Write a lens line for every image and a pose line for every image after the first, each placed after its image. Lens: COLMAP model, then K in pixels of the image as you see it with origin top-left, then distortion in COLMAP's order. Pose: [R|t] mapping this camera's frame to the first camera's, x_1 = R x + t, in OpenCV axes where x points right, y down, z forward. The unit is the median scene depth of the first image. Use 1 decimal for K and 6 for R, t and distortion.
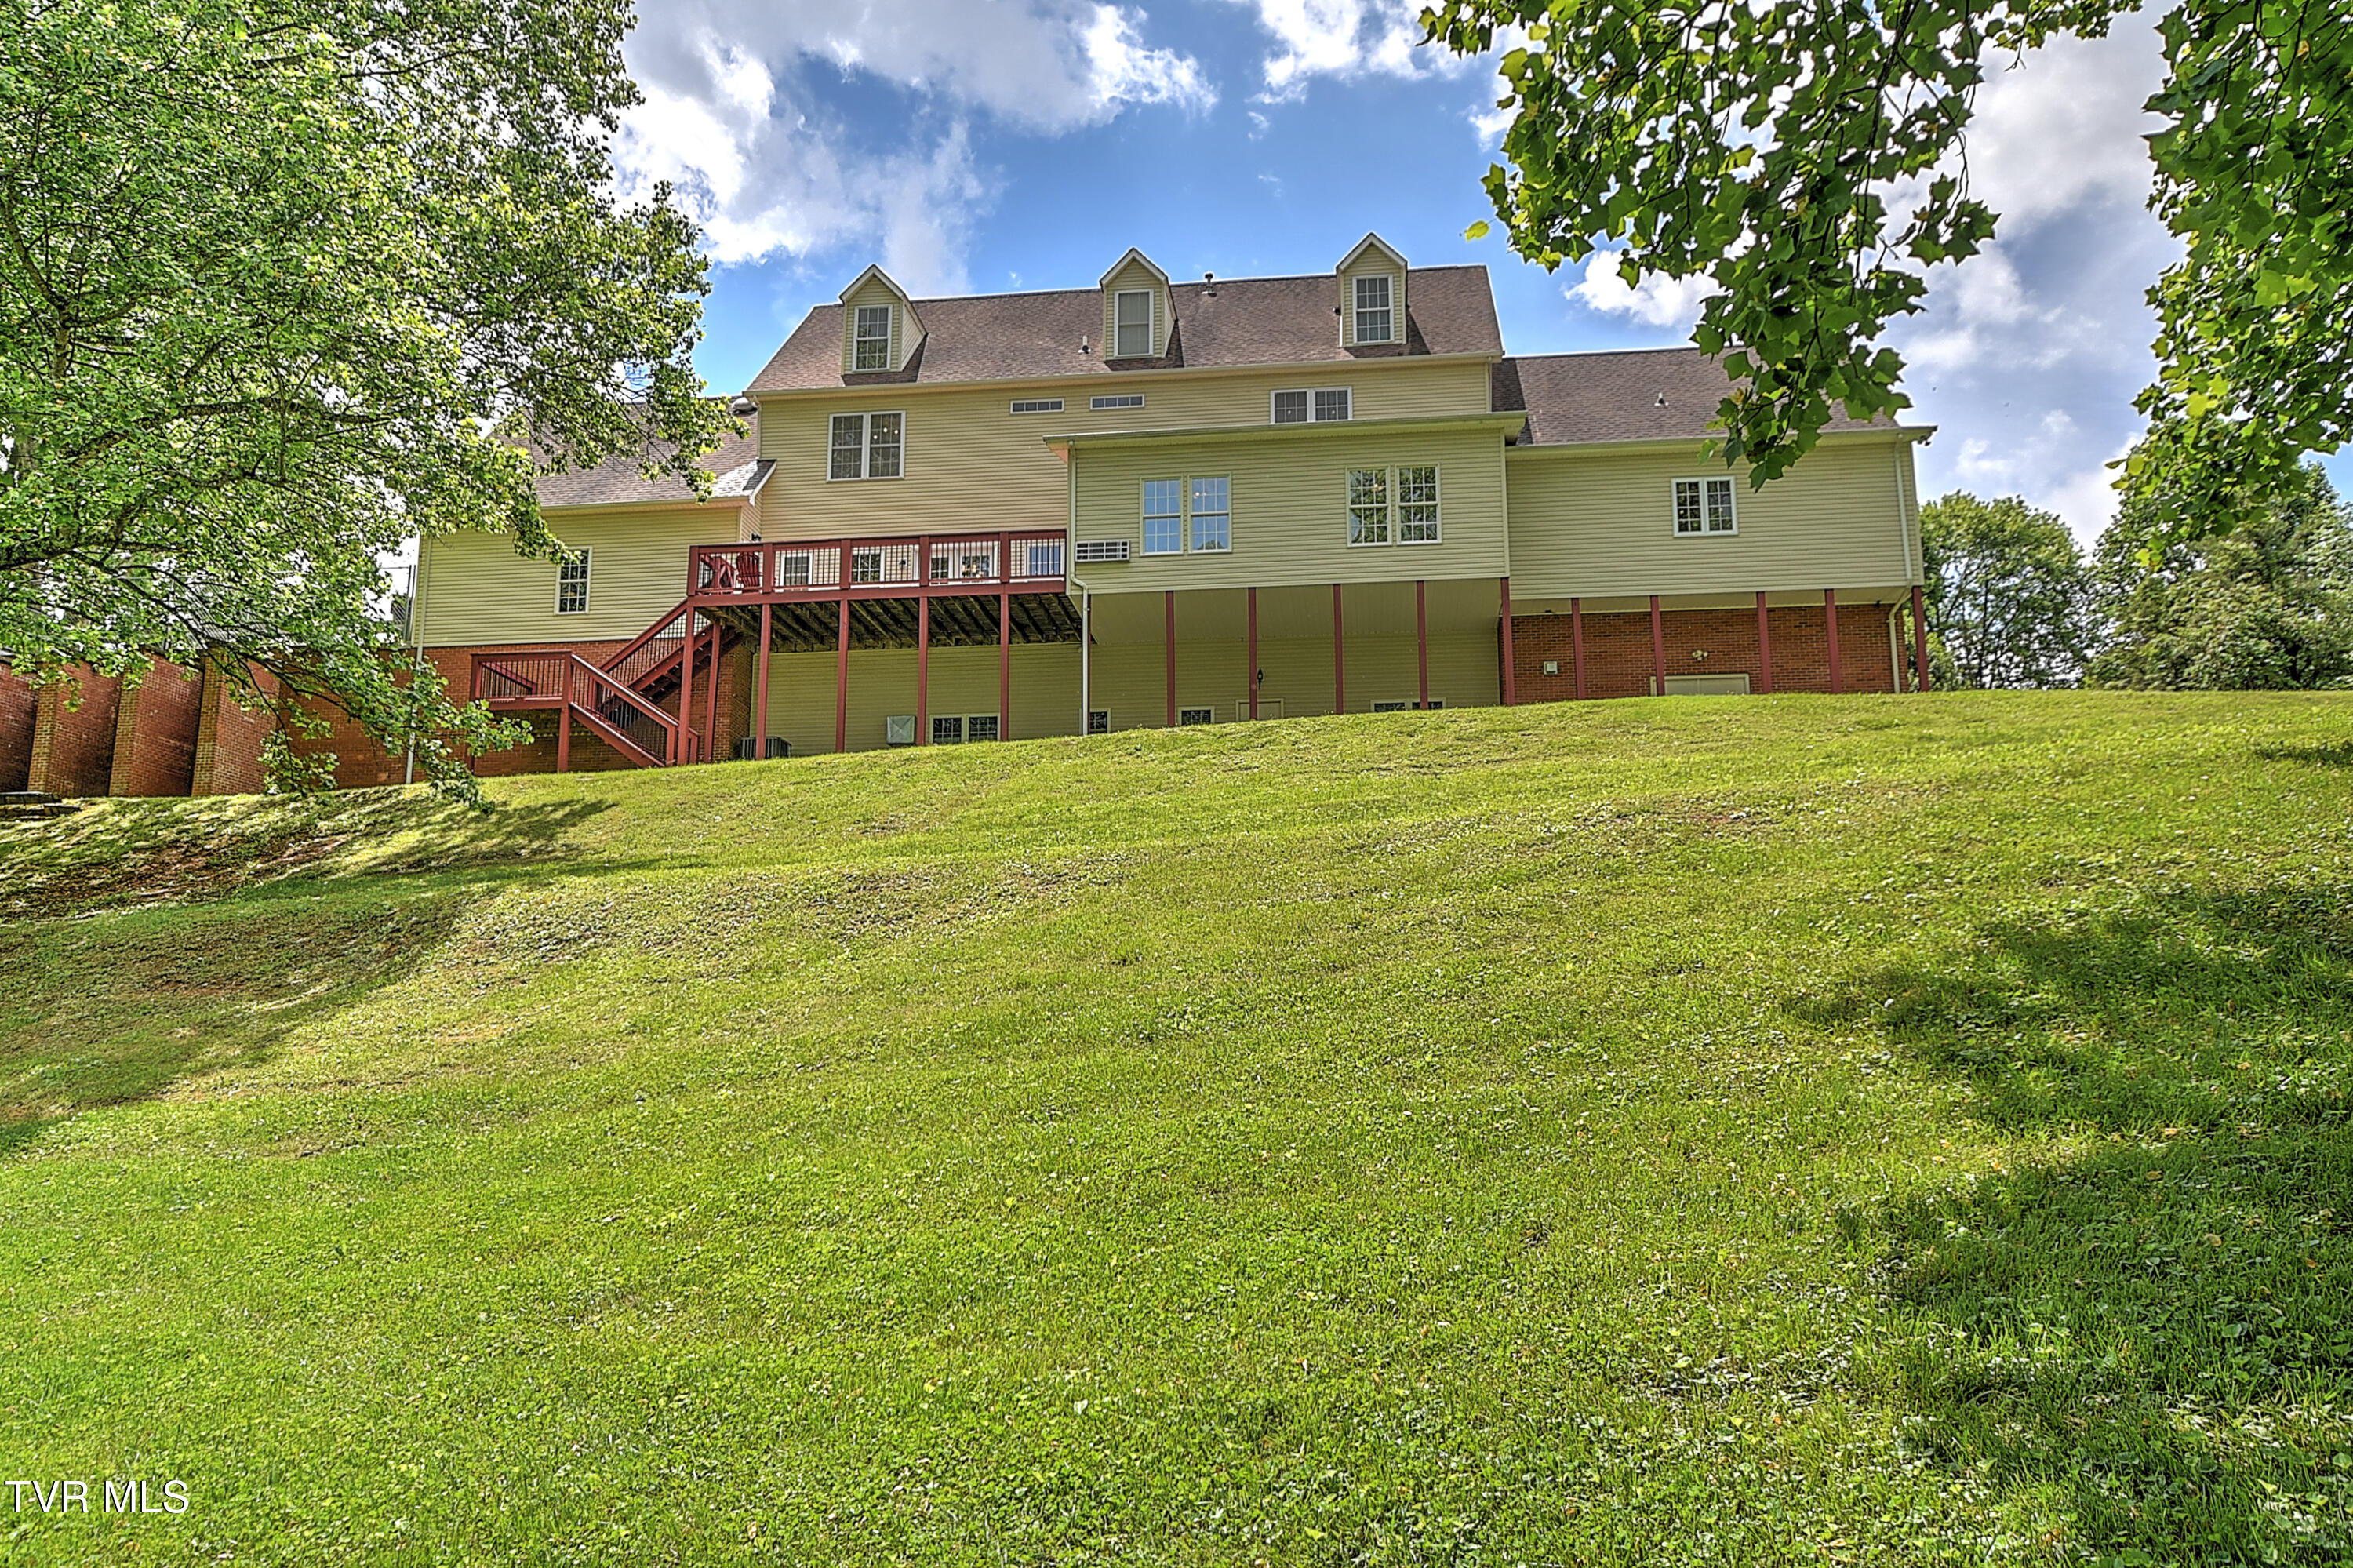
lens RADIAL K [[1710.9, 0, 1181.5], [0, 1710.9, 786.5], [0, 0, 1]] dist [0.009177, 0.001681]
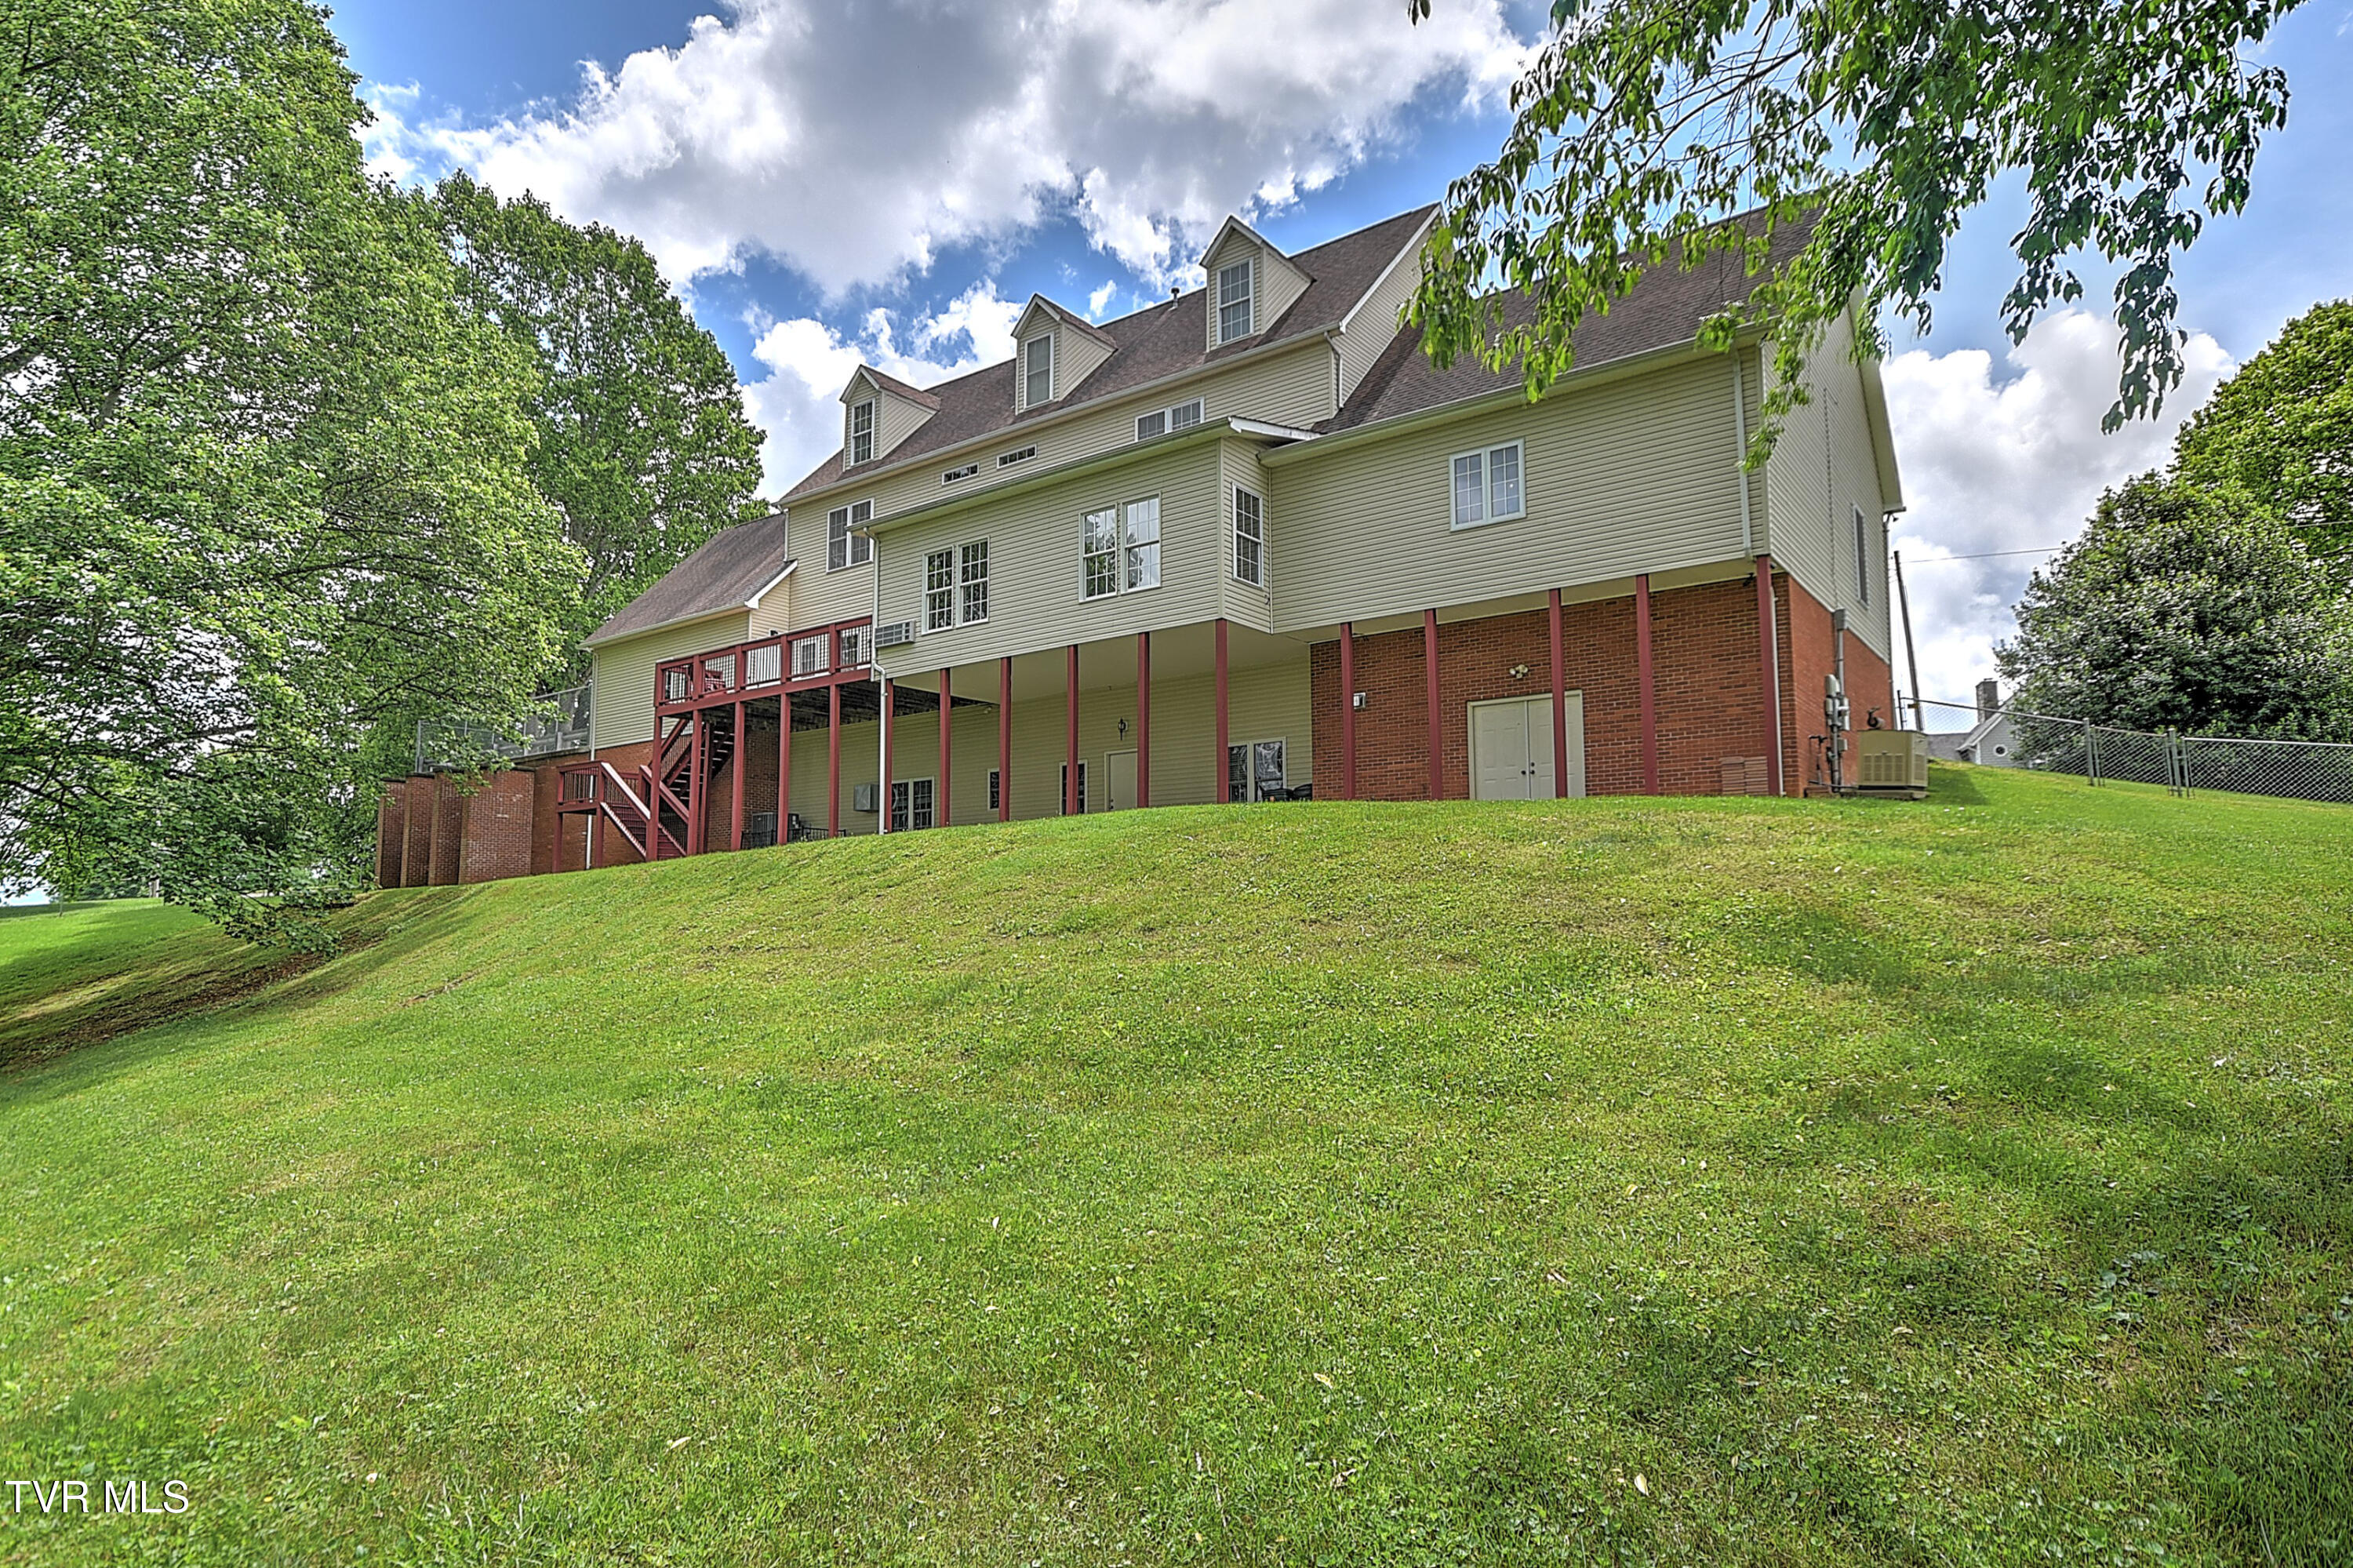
lens RADIAL K [[1322.6, 0, 1171.7], [0, 1322.6, 786.7], [0, 0, 1]] dist [0.027514, 0.006301]
pose [[0.865586, -0.058050, -0.497385, 0.449927], [0.100822, 0.993121, 0.059549, -0.073970], [0.490506, -0.101692, 0.865484, 0.374441]]
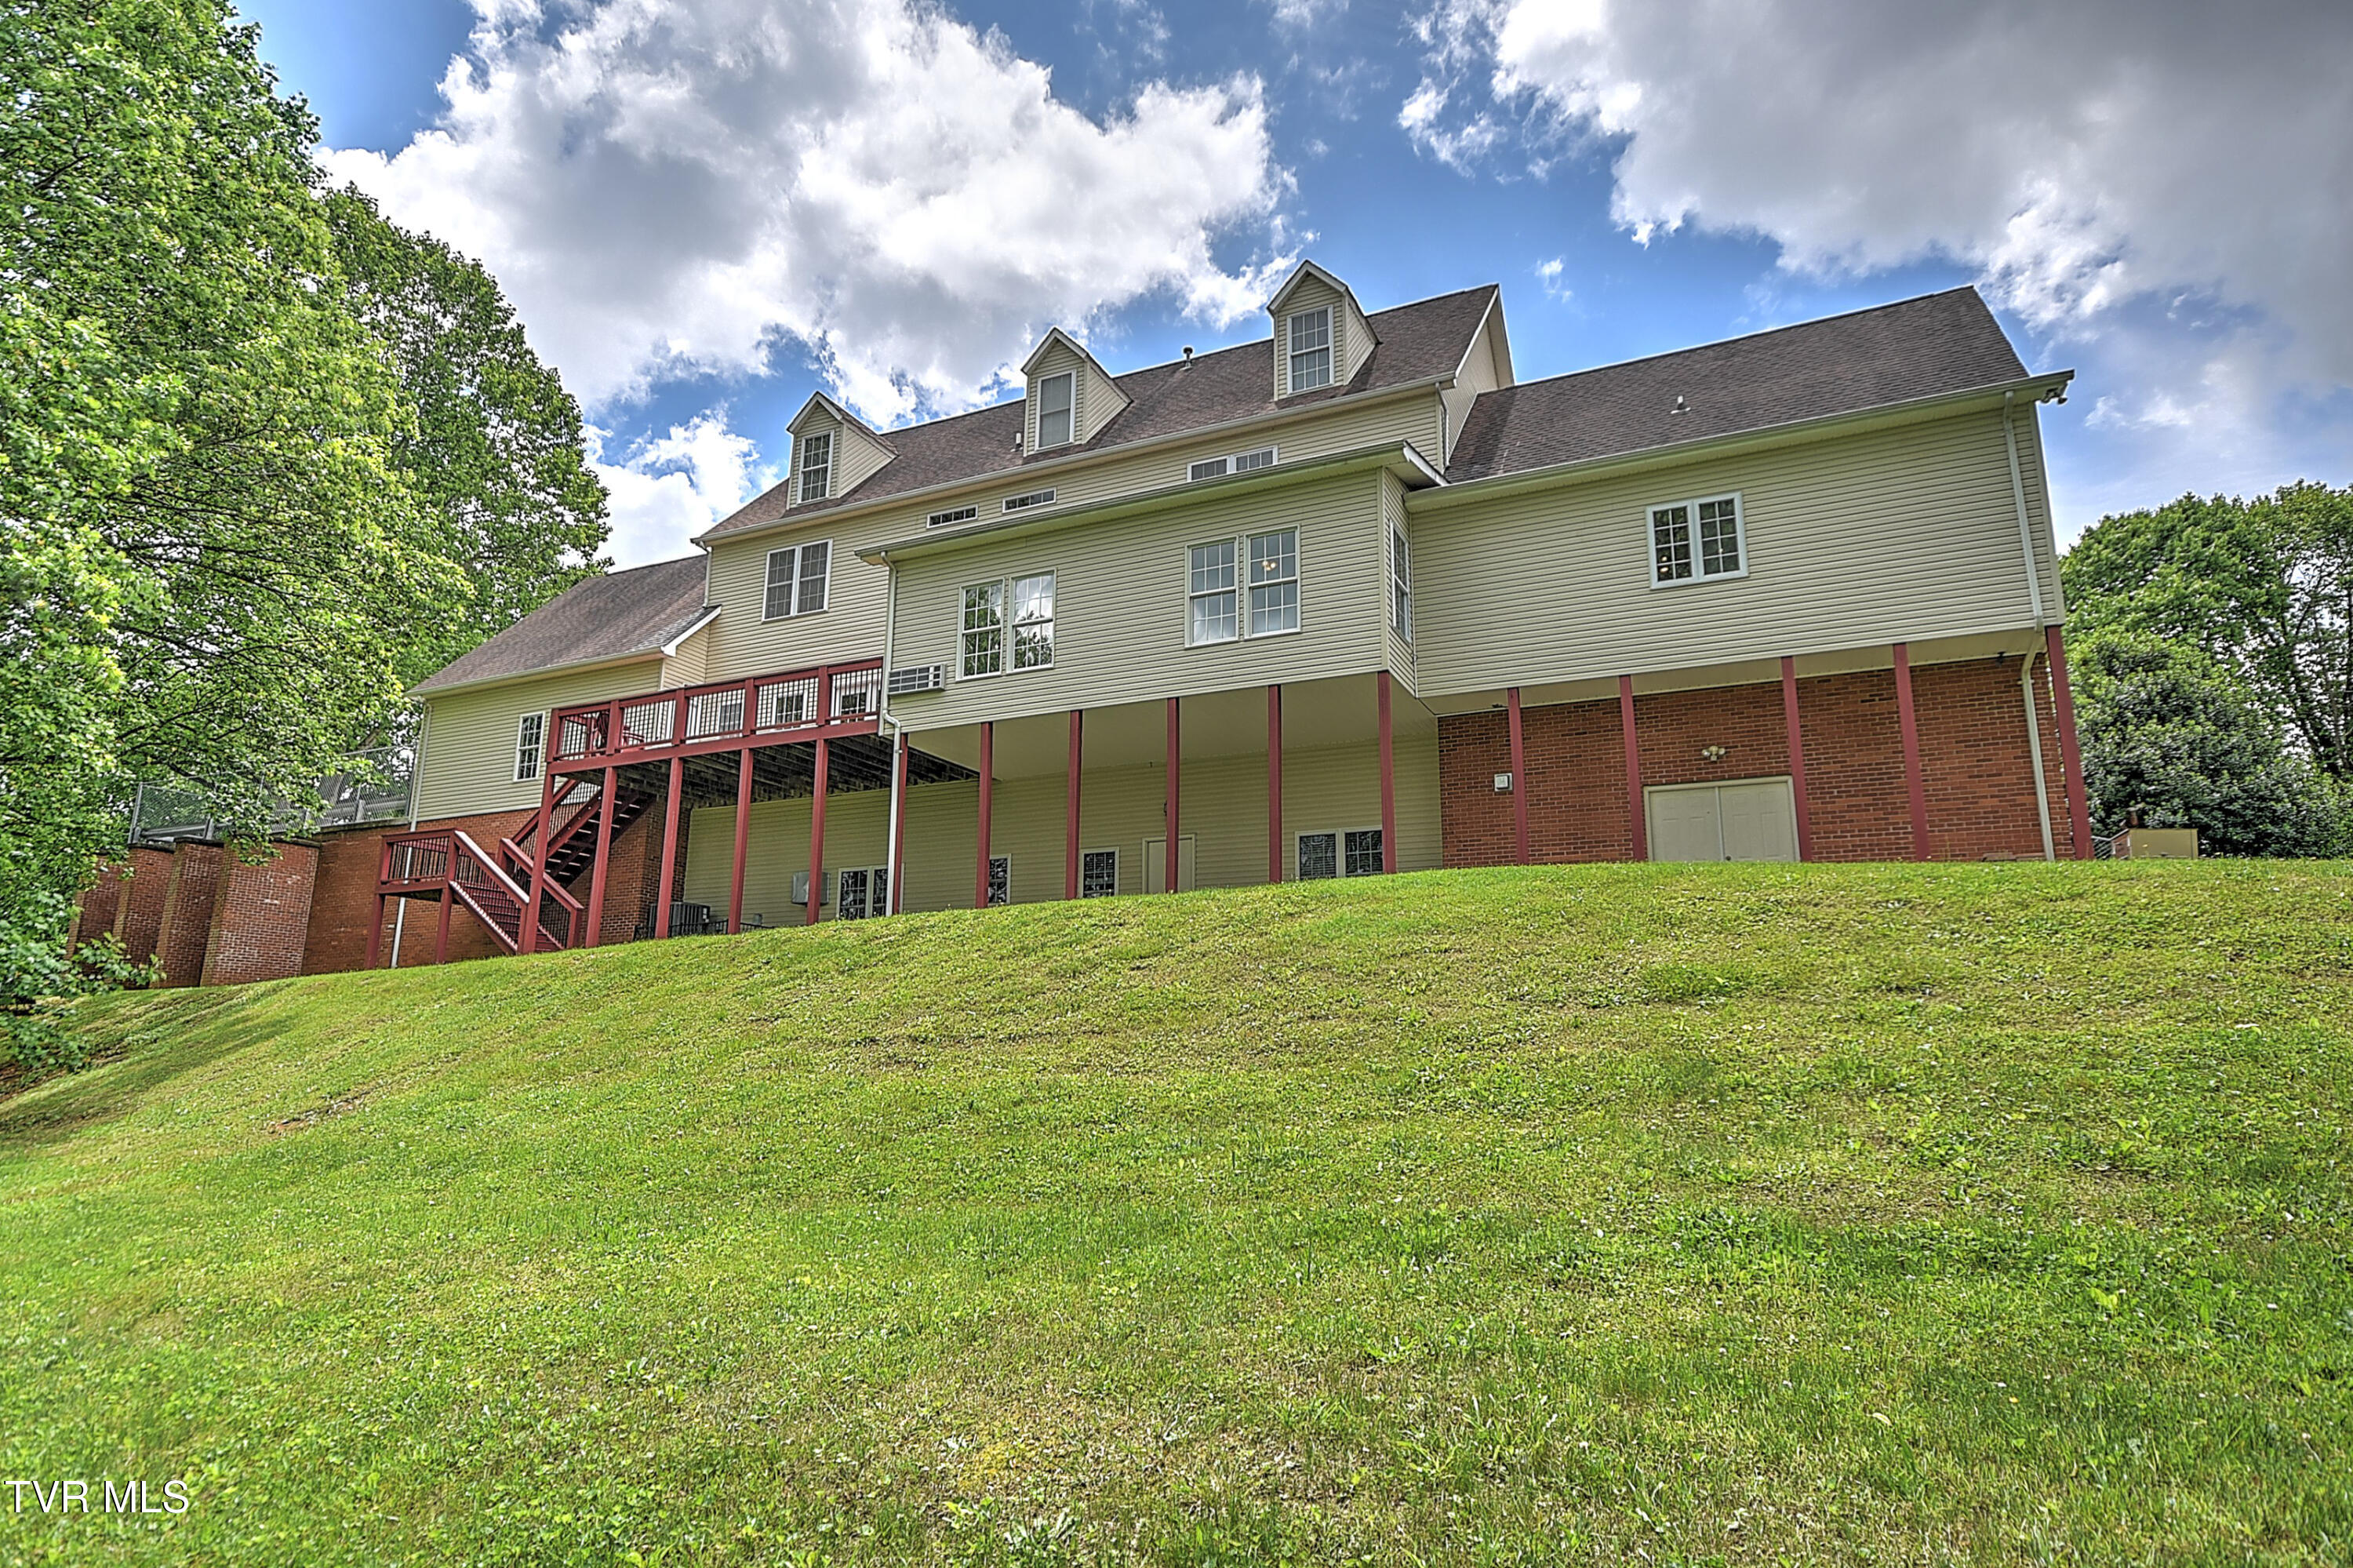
lens RADIAL K [[1322.6, 0, 1177.5], [0, 1322.6, 782.7], [0, 0, 1]] dist [0.027514, 0.006301]
pose [[0.950447, -0.061354, -0.304772, 0.250943], [0.051860, 0.997886, -0.039158, -0.052941], [0.306530, 0.021412, 0.951620, 0.405894]]
